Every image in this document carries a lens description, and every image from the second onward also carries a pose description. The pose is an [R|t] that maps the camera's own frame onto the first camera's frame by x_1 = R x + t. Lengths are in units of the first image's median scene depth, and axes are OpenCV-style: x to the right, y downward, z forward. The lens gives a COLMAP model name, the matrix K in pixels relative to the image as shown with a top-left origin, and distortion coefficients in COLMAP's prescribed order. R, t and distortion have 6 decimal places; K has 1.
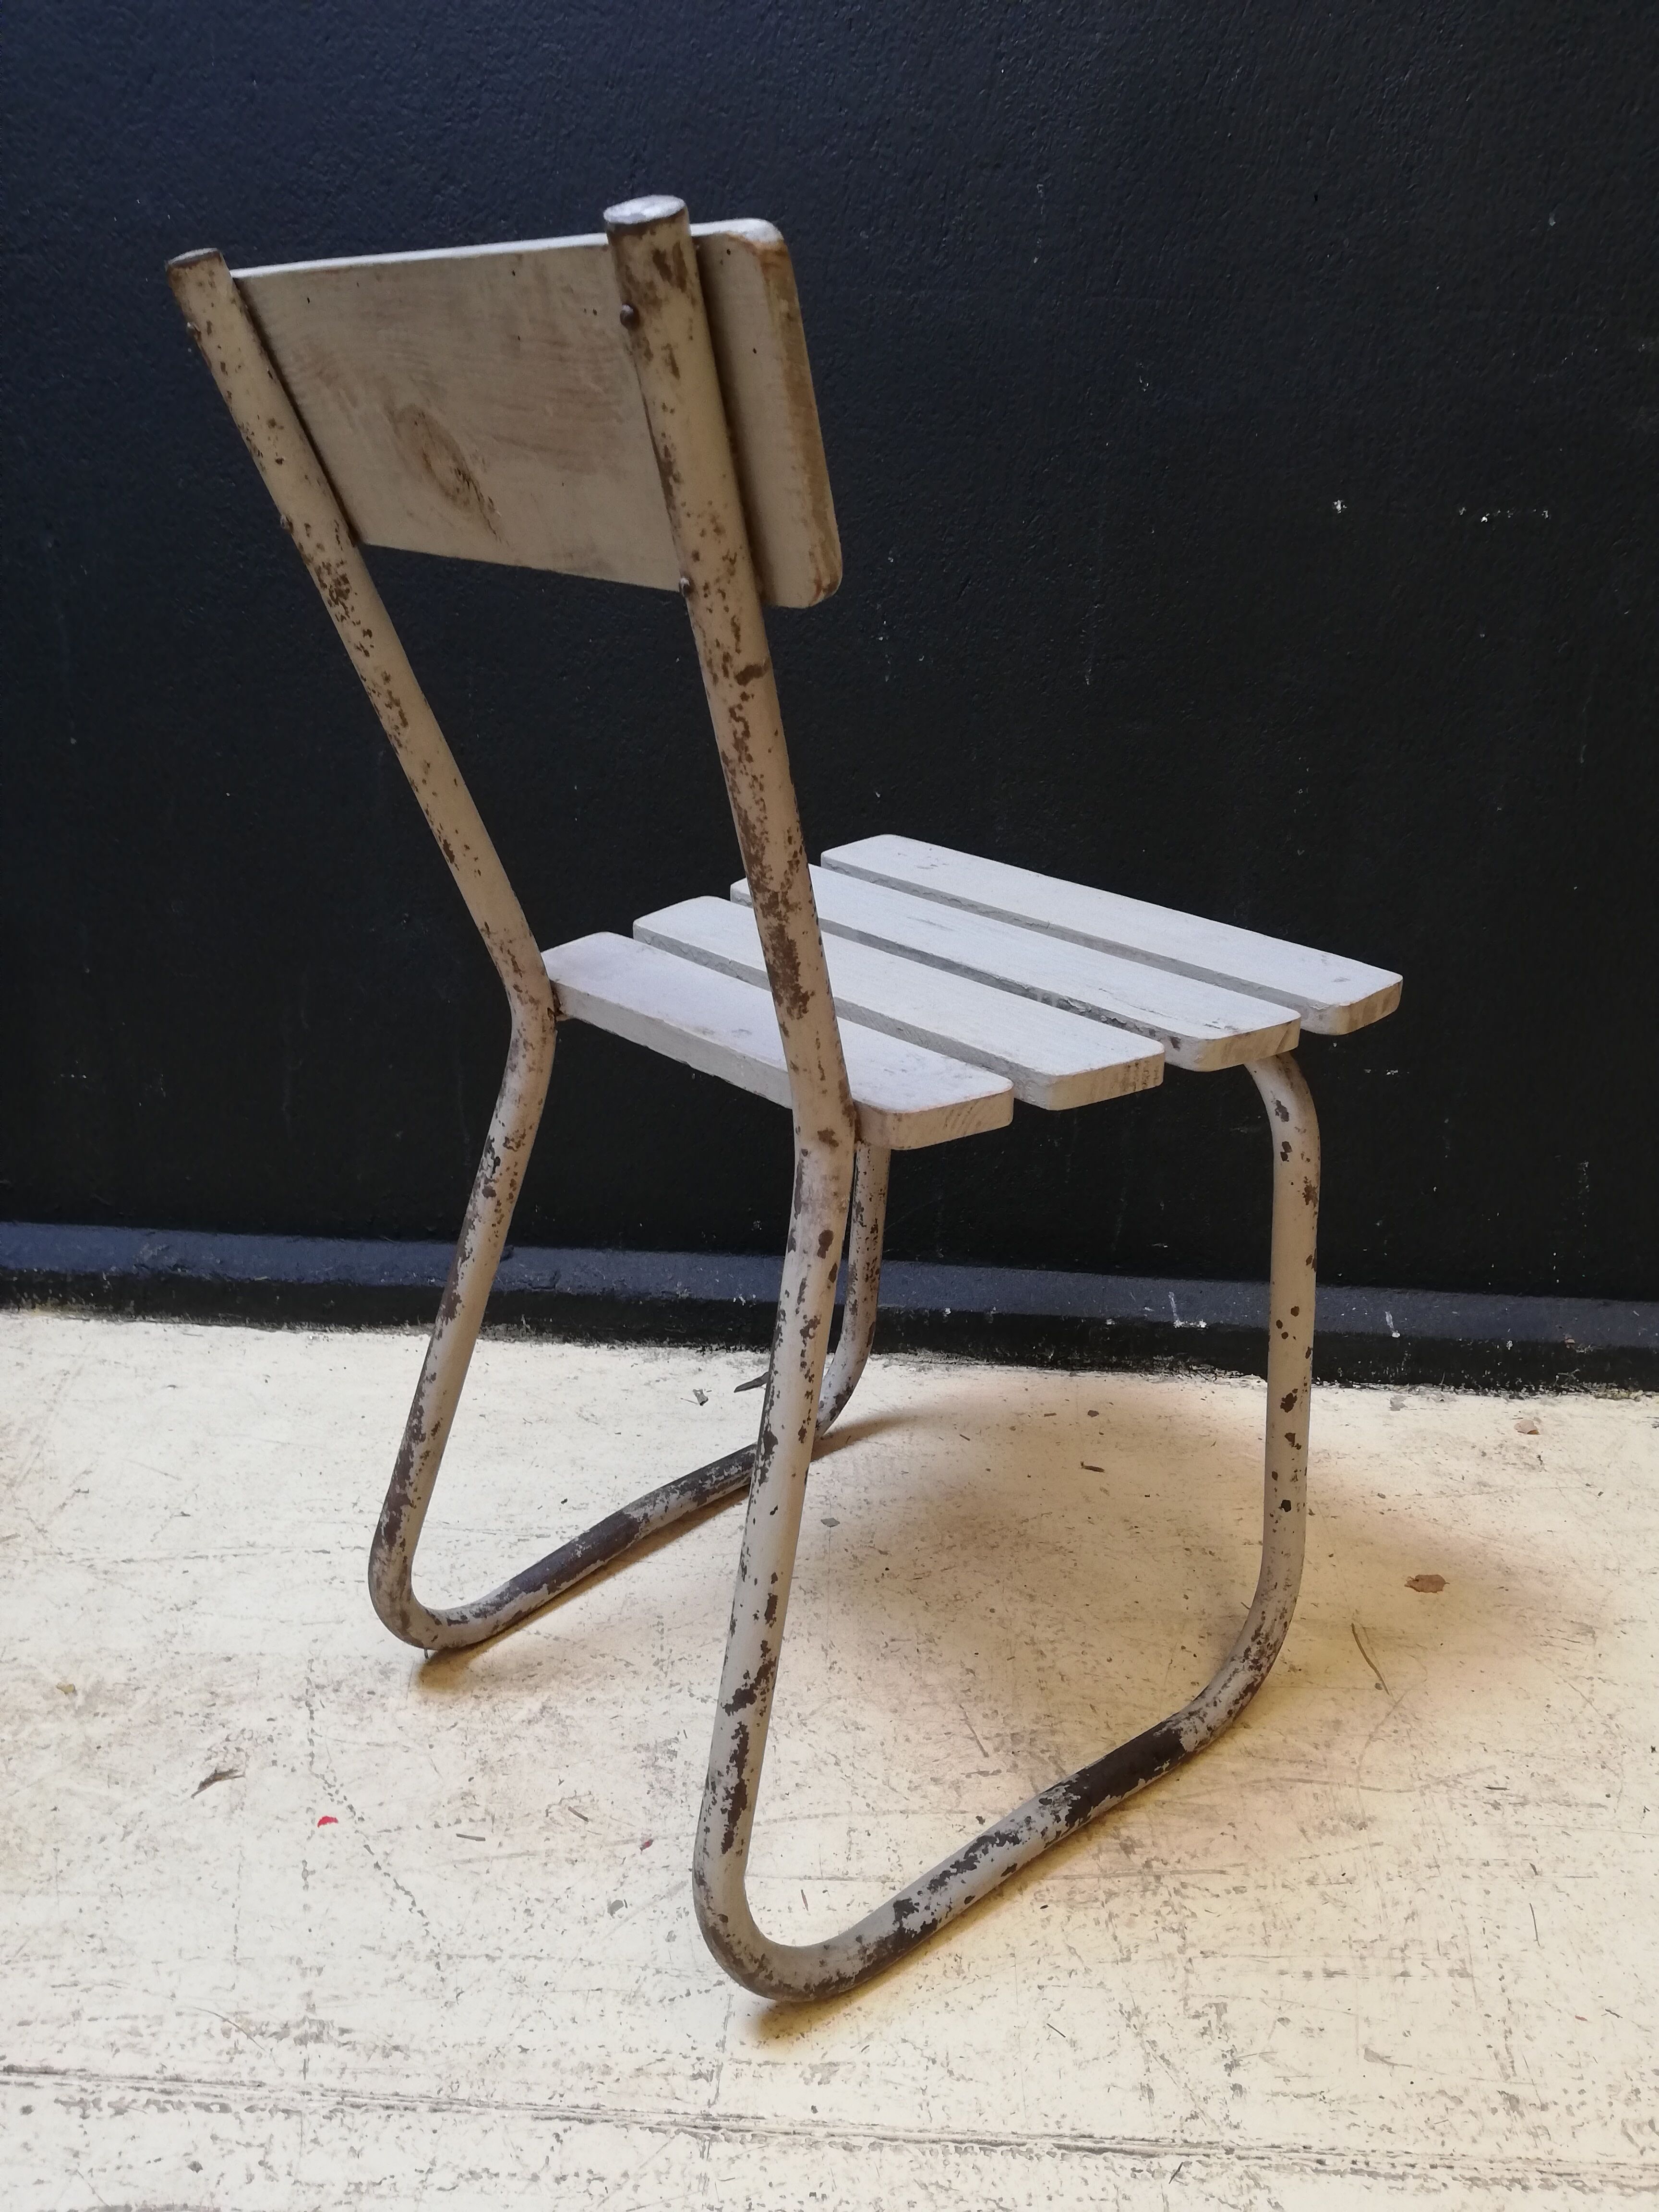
lens RADIAL K [[1715.4, 0, 822.1], [0, 1715.4, 1102.5], [0, 0, 1]] dist [0.037658, -0.066096]
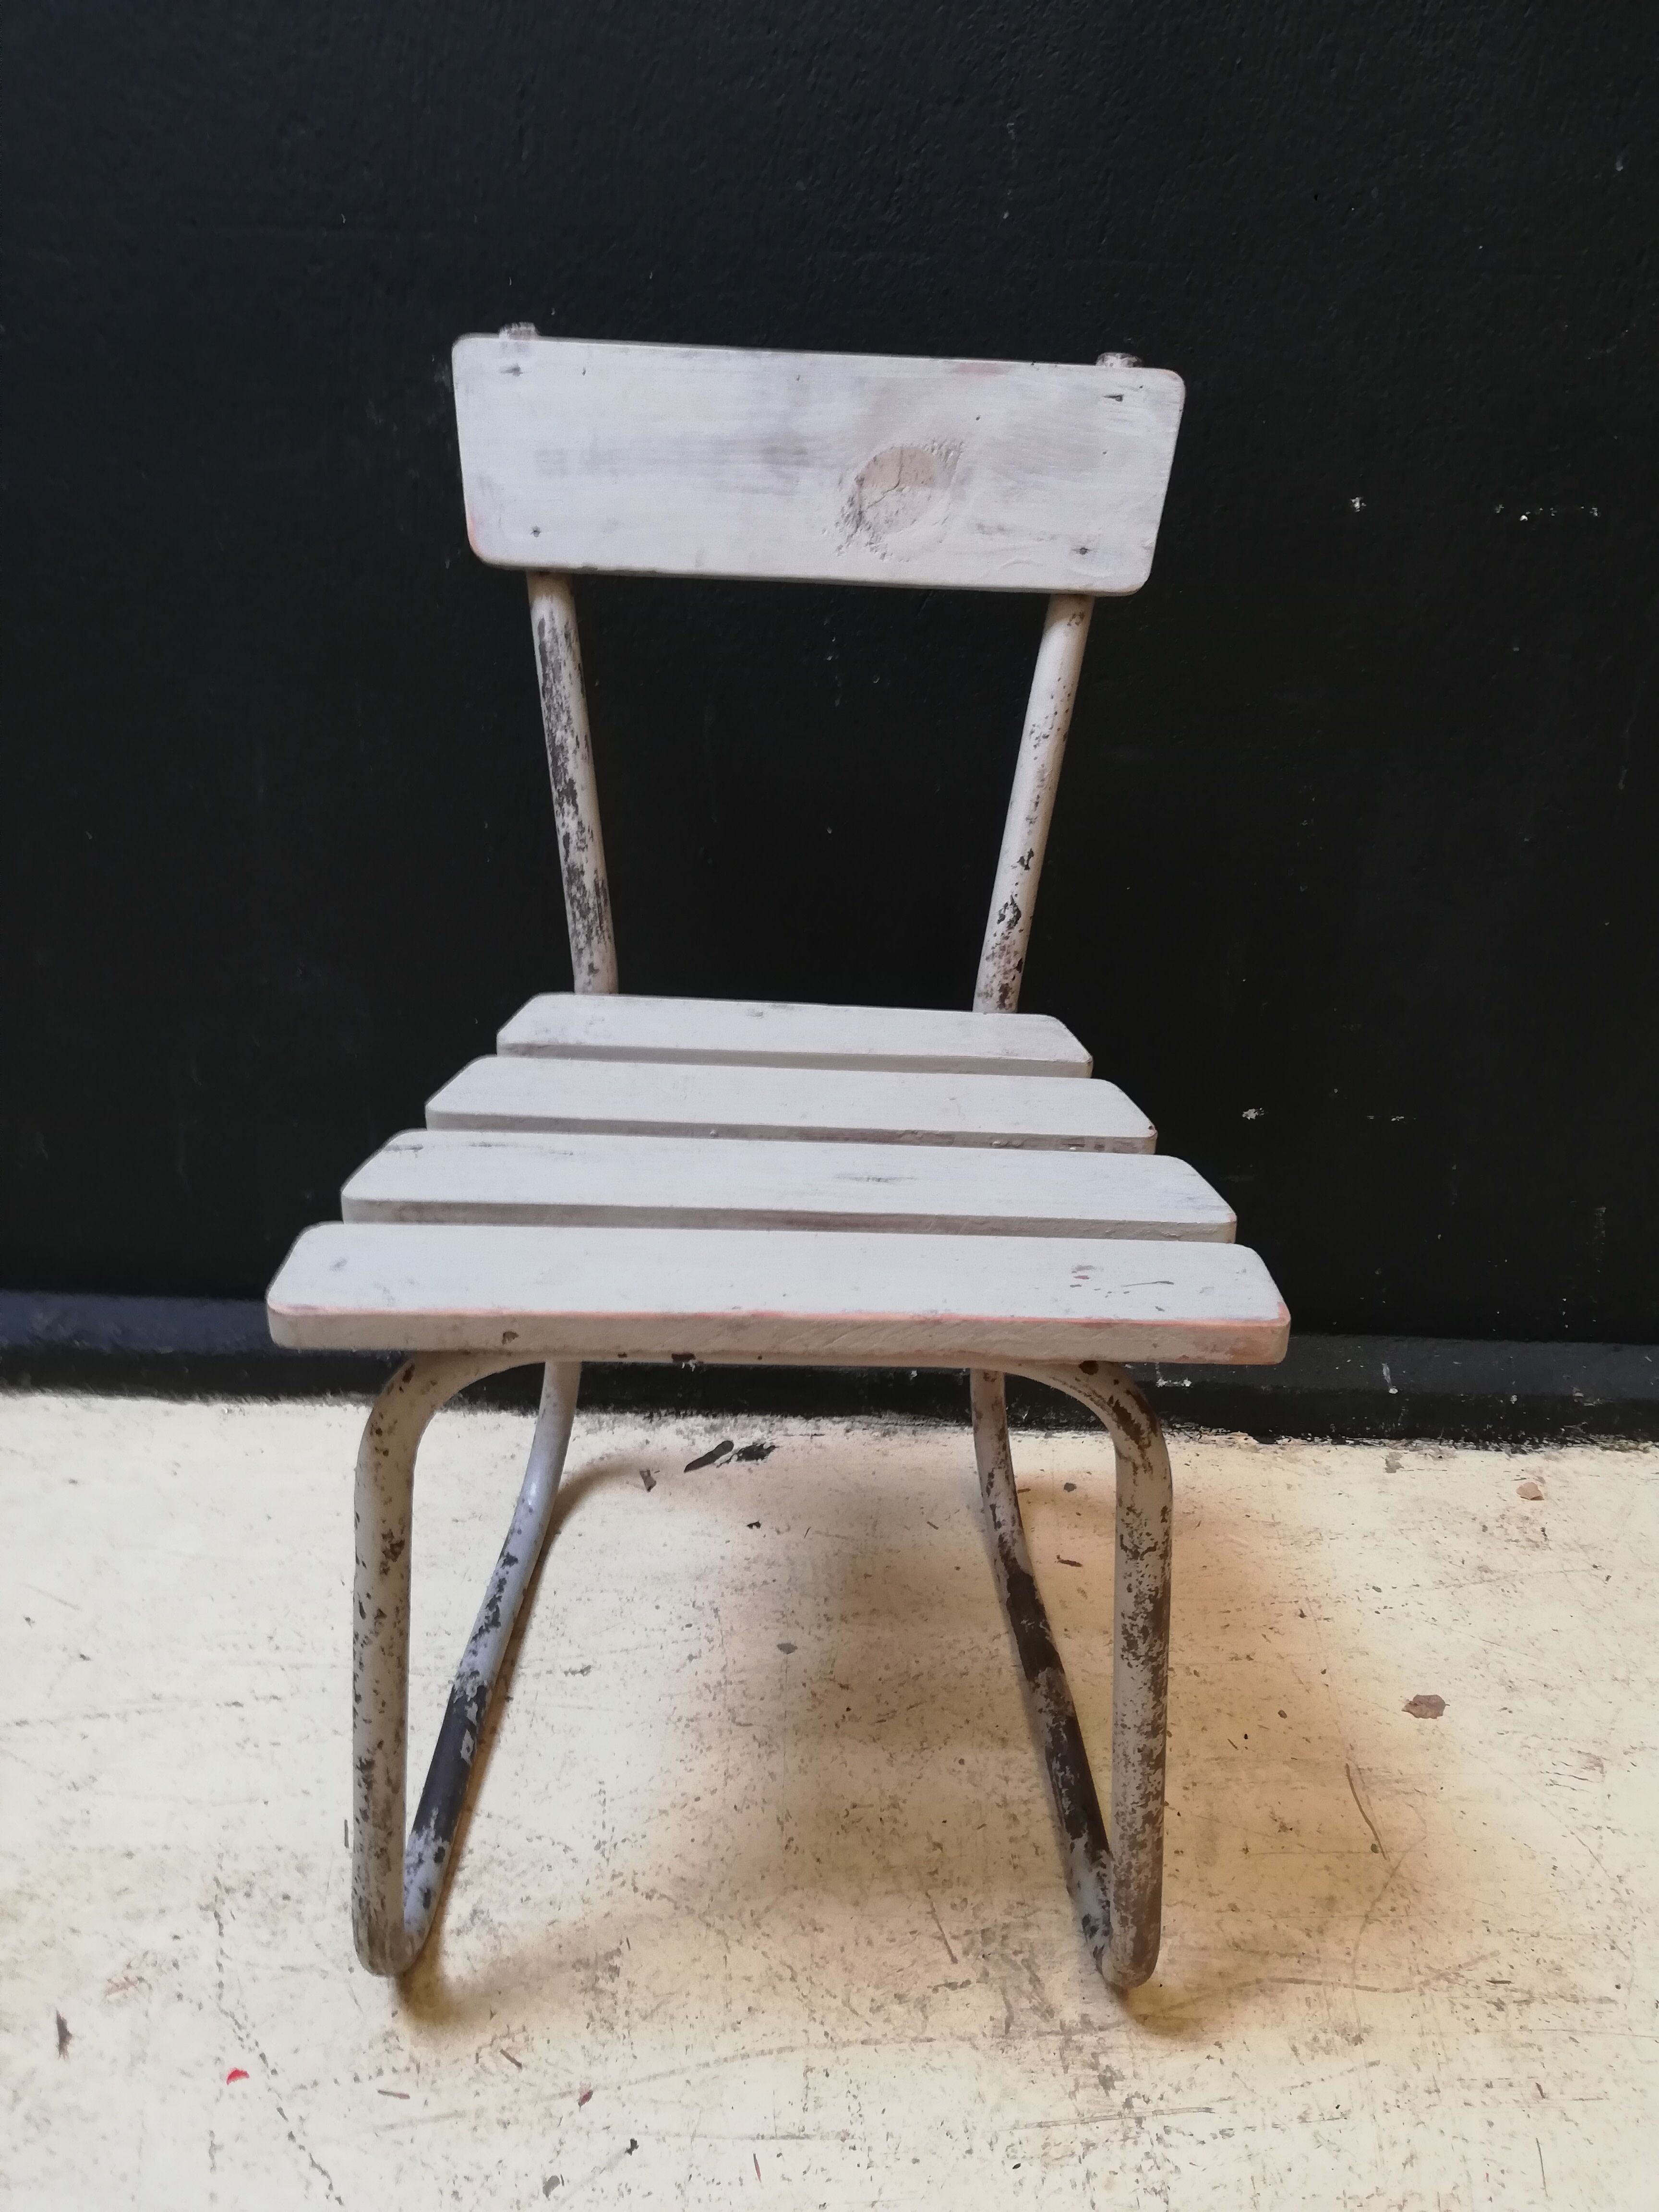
lens RADIAL K [[1715.4, 0, 833.0], [0, 1715.4, 1108.6], [0, 0, 1]] dist [0.037658, -0.066096]
pose [[0.999675, -0.016321, 0.019598, 0.018770], [0.013815, 0.992456, 0.121819, -0.184625], [-0.021439, -0.121508, 0.992359, 0.134984]]
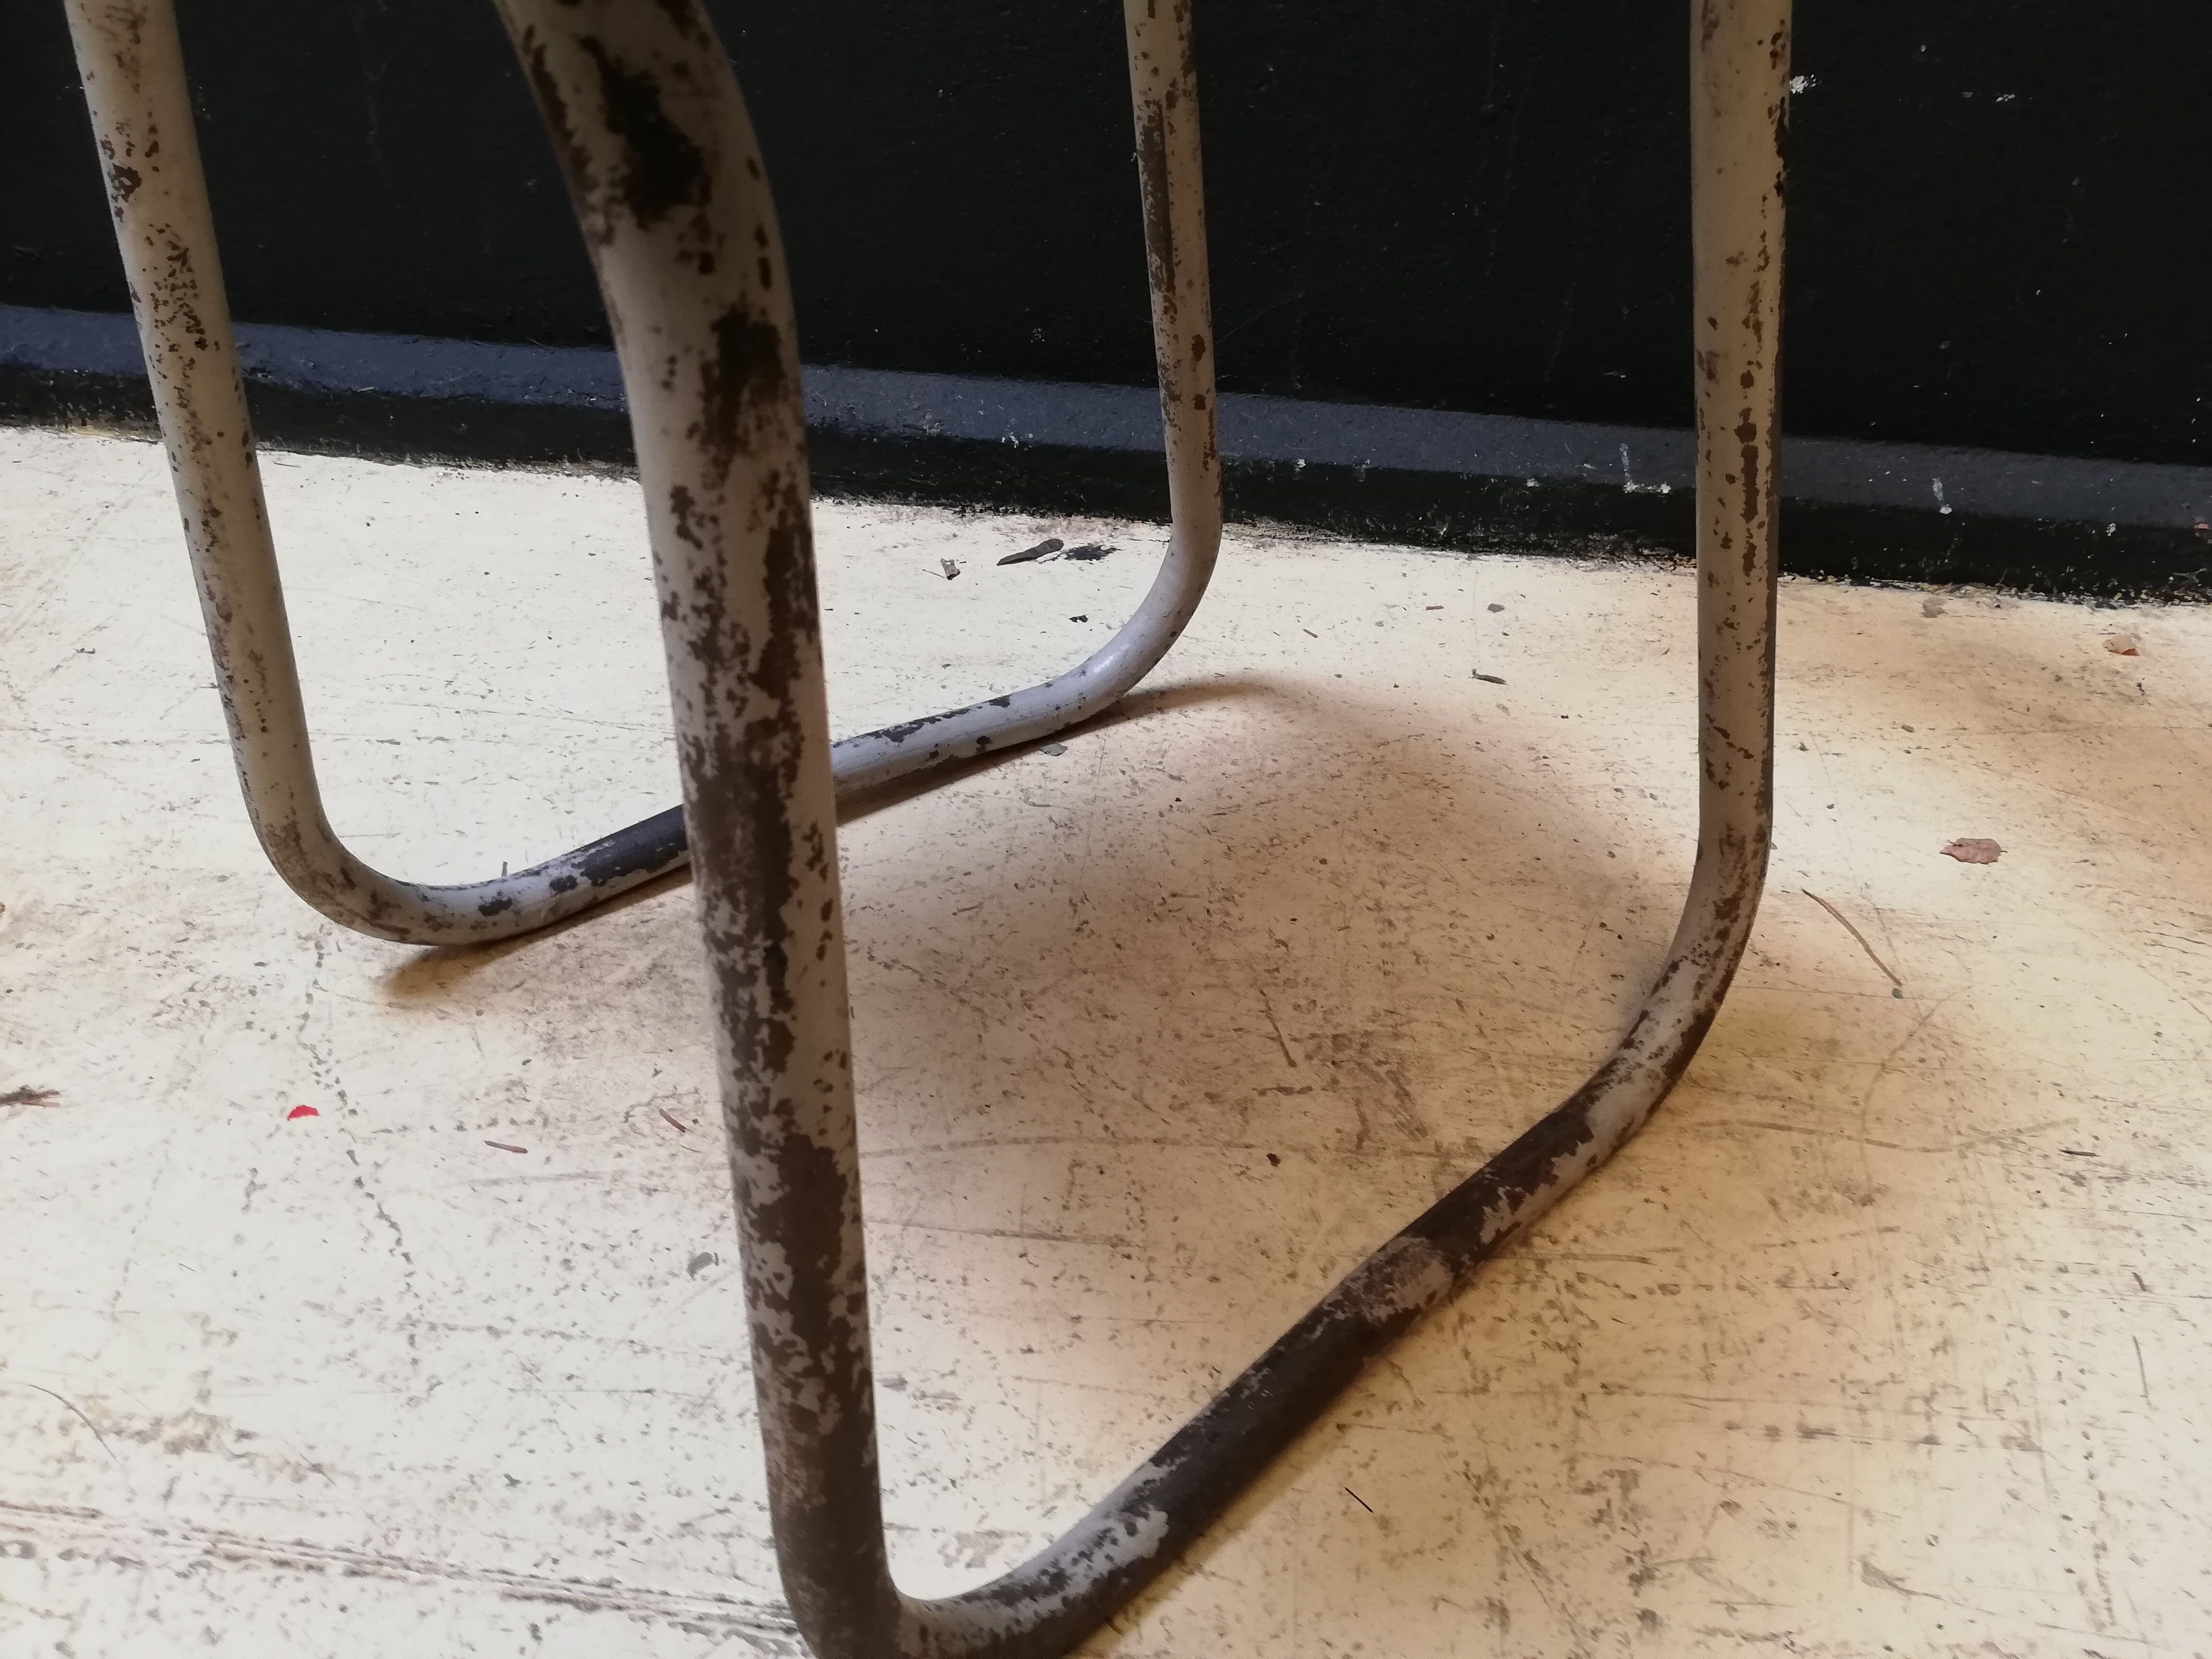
lens RADIAL K [[1715.4, 0, 1103.4], [0, 1715.4, 833.0], [0, 0, 1]] dist [0.037658, -0.066096]
pose [[0.997105, 0.042017, -0.063374, 0.058874], [-0.023744, 0.963836, 0.265435, 0.114293], [0.072235, -0.263162, 0.962044, 0.368812]]
